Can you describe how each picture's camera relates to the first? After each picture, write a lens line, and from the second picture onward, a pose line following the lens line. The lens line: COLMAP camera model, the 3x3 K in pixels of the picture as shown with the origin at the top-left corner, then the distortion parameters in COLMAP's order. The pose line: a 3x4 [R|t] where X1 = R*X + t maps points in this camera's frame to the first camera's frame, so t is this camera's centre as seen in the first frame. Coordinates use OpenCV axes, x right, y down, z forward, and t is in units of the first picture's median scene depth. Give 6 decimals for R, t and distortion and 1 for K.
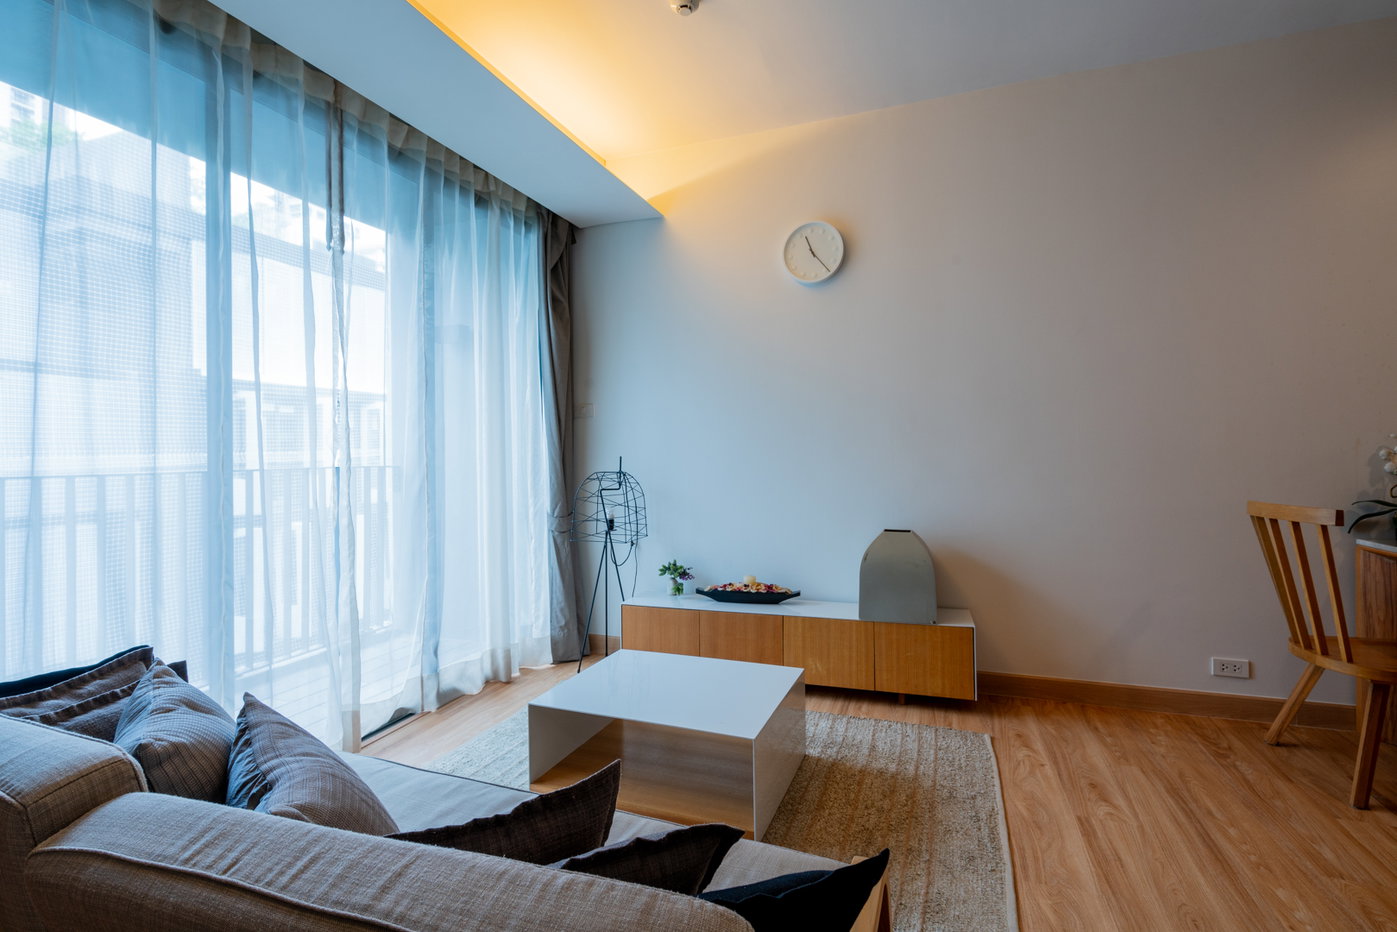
lens RADIAL K [[658.9, 0, 707.3], [0, 658.9, 463.8], [0, 0, 1]] dist [-0.003249, -0.000179]
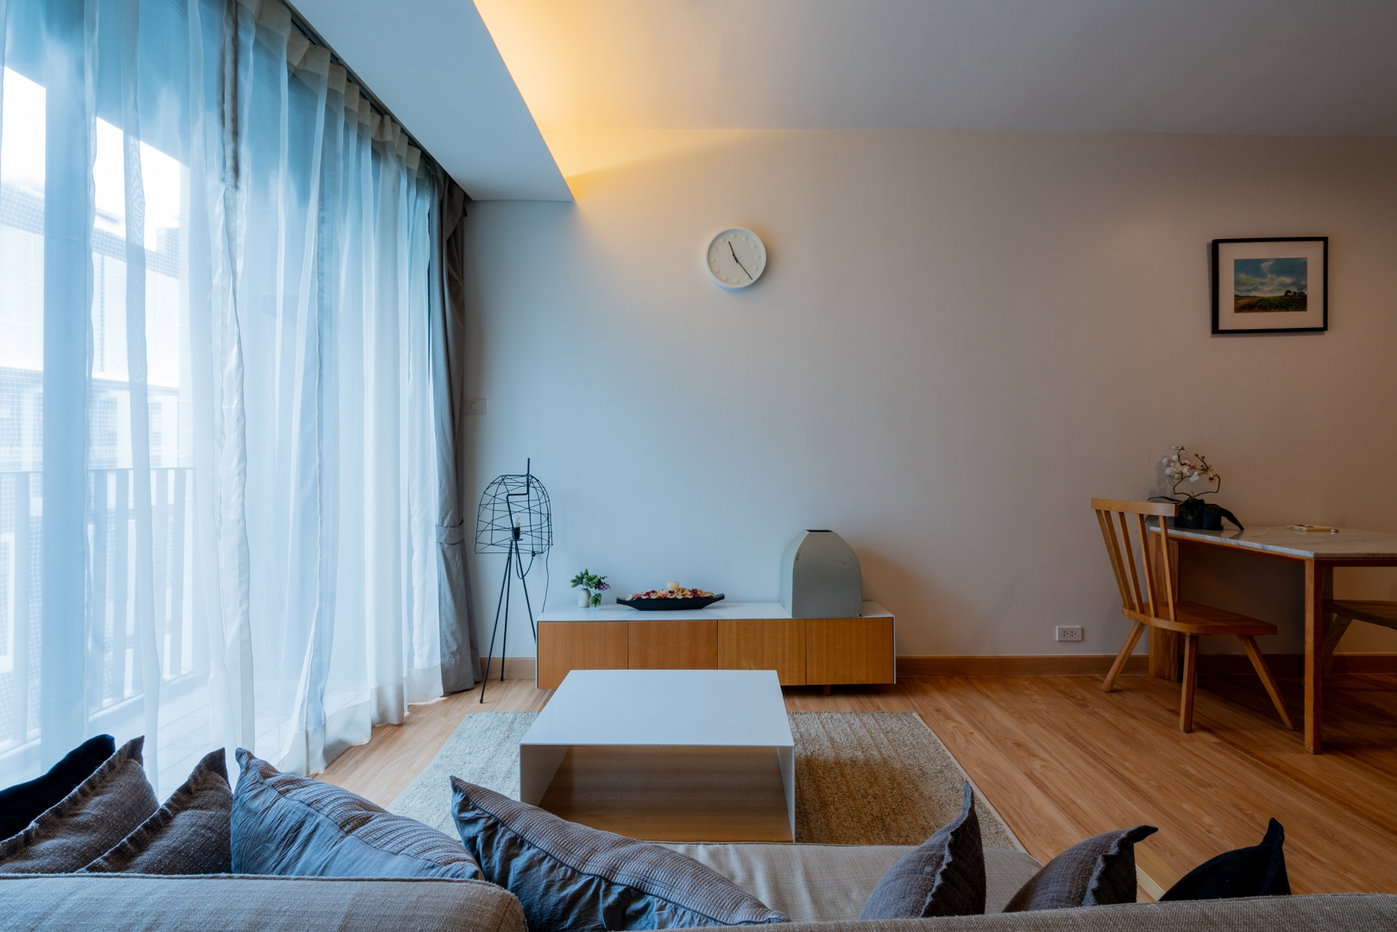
lens RADIAL K [[658.9, 0, 703.5], [0, 658.9, 463.2], [0, 0, 1]] dist [-0.003249, -0.000179]
pose [[0.935335, 0.006075, 0.353710, -0.266433], [-0.004365, 0.999975, -0.005633, -0.000095], [-0.353735, 0.003725, 0.935338, 0.079766]]
